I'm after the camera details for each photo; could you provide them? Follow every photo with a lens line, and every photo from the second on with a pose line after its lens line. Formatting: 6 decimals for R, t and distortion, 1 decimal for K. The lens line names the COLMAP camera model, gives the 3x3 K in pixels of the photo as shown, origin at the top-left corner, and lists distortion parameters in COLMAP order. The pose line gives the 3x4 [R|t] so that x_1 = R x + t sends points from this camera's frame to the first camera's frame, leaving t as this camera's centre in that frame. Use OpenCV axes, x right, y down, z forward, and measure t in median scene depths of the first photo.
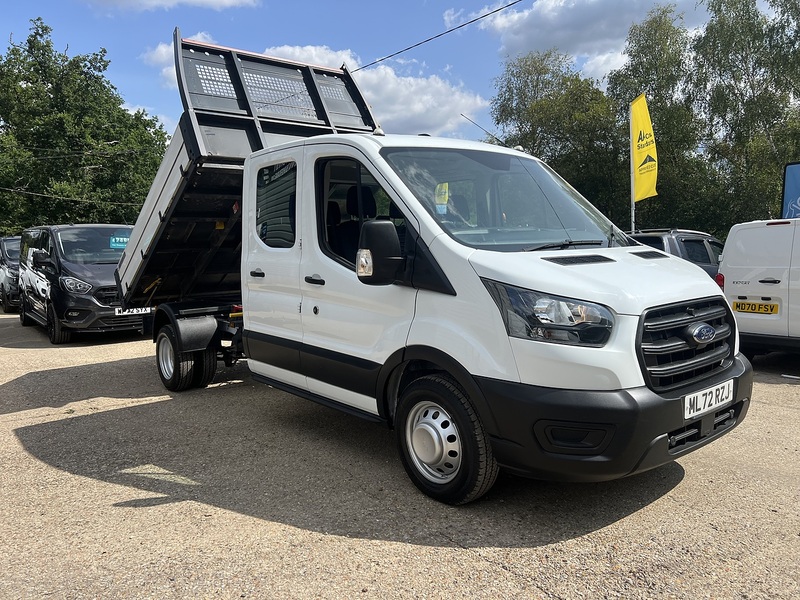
lens RADIAL K [[601.7, 0, 396.6], [0, 601.7, 297.8], [0, 0, 1]] dist [0.054745, -0.063553]
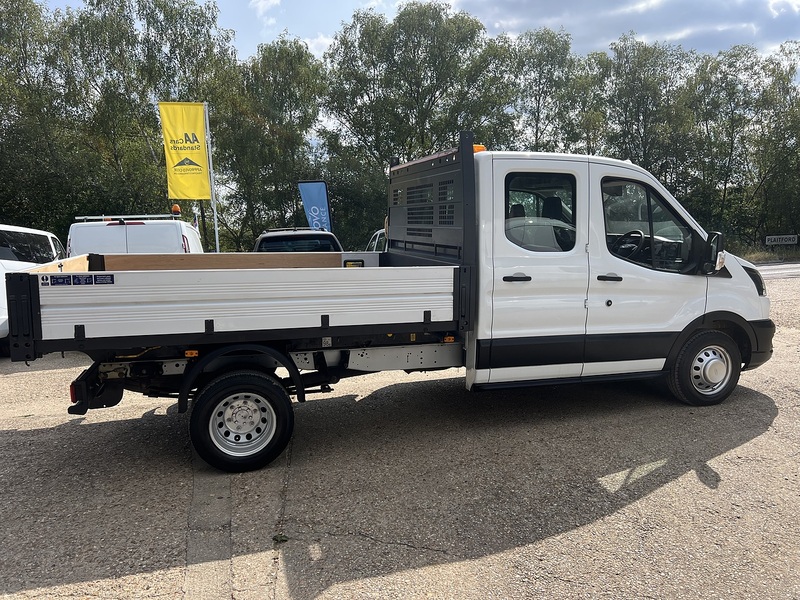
lens RADIAL K [[601.7, 0, 404.3], [0, 601.7, 297.0], [0, 0, 1]] dist [0.054745, -0.063553]
pose [[0.381156, -0.092408, 0.919881, -1.589520], [0.076794, 0.994718, 0.068106, -0.118851], [-0.921316, 0.044682, 0.386239, 1.029707]]
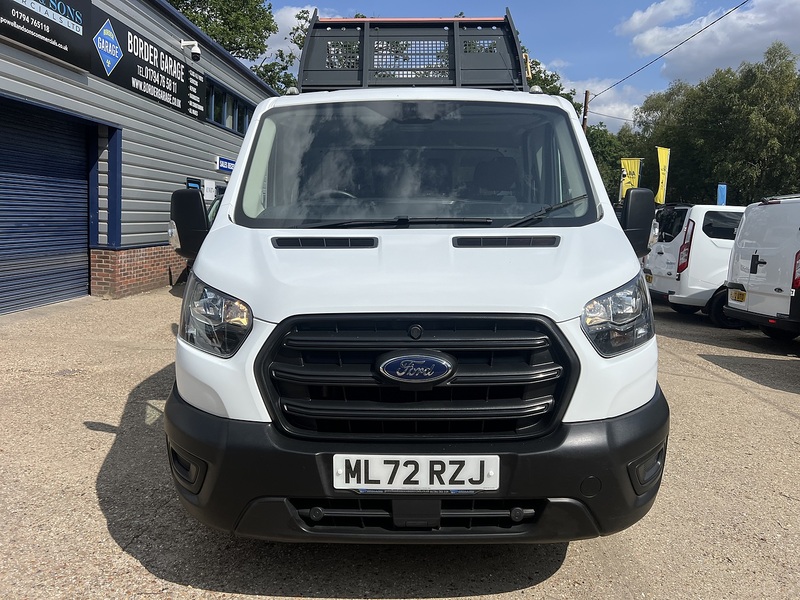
lens RADIAL K [[601.7, 0, 401.3], [0, 601.7, 298.3], [0, 0, 1]] dist [0.054745, -0.063553]
pose [[0.762887, 0.104710, -0.637996, 0.761958], [-0.075440, 0.994474, 0.073008, -0.049799], [0.642115, -0.007567, 0.766571, 0.441547]]
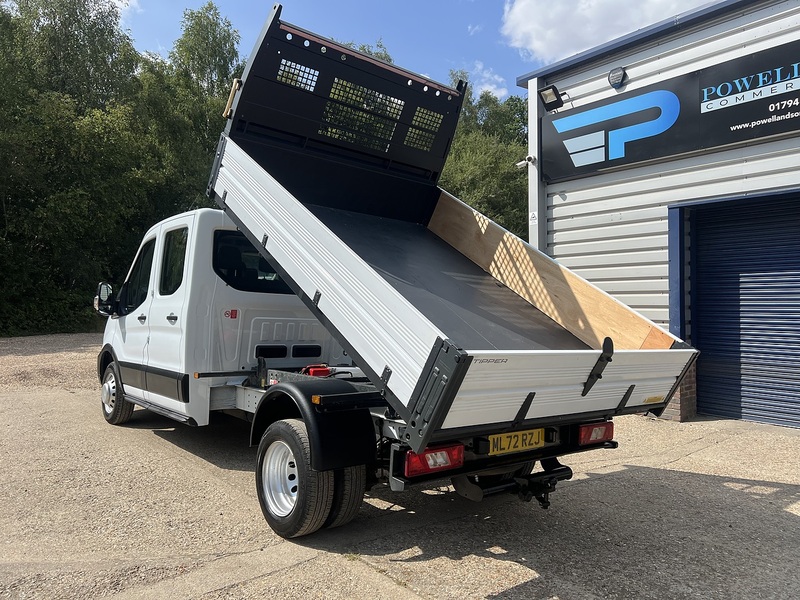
lens RADIAL K [[601.7, 0, 404.4], [0, 601.7, 297.6], [0, 0, 1]] dist [0.054745, -0.063553]
pose [[-0.999740, -0.012461, -0.019096, -0.403757], [-0.013534, 0.998275, 0.057139, -0.236979], [0.018351, 0.057382, -0.998184, 3.149827]]
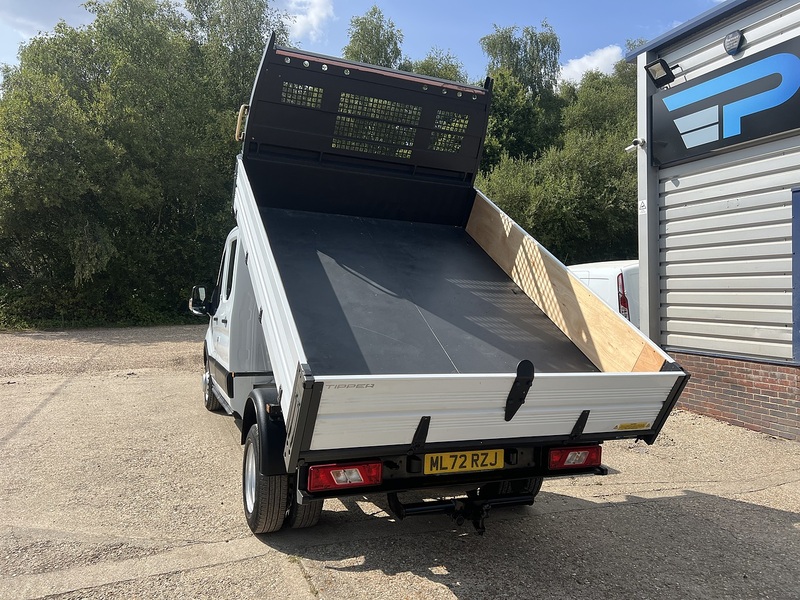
lens RADIAL K [[601.7, 0, 405.8], [0, 601.7, 297.6], [0, 0, 1]] dist [0.039504, -0.032002]
pose [[-0.960534, -0.012969, 0.277859, -0.794367], [0.009578, 0.996778, 0.079635, -0.284991], [-0.277997, 0.079153, -0.957315, 3.097616]]
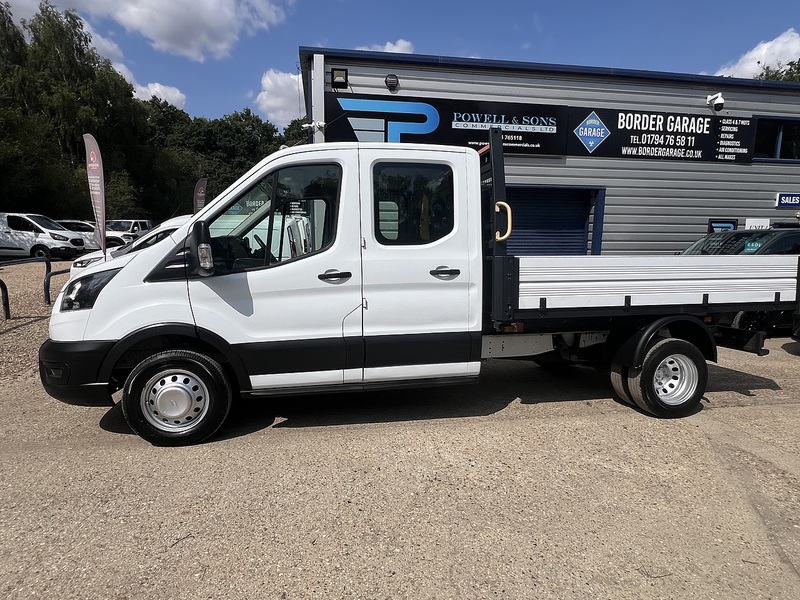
lens RADIAL K [[459.3, 0, 398.1], [0, 459.3, 304.1], [0, 0, 1]] dist [-0.007556, 0.002421]
pose [[-0.464275, 0.102778, -0.879708, 1.040036], [-0.068518, 0.986100, 0.151368, -0.167854], [0.883037, 0.130552, -0.450780, 2.017782]]
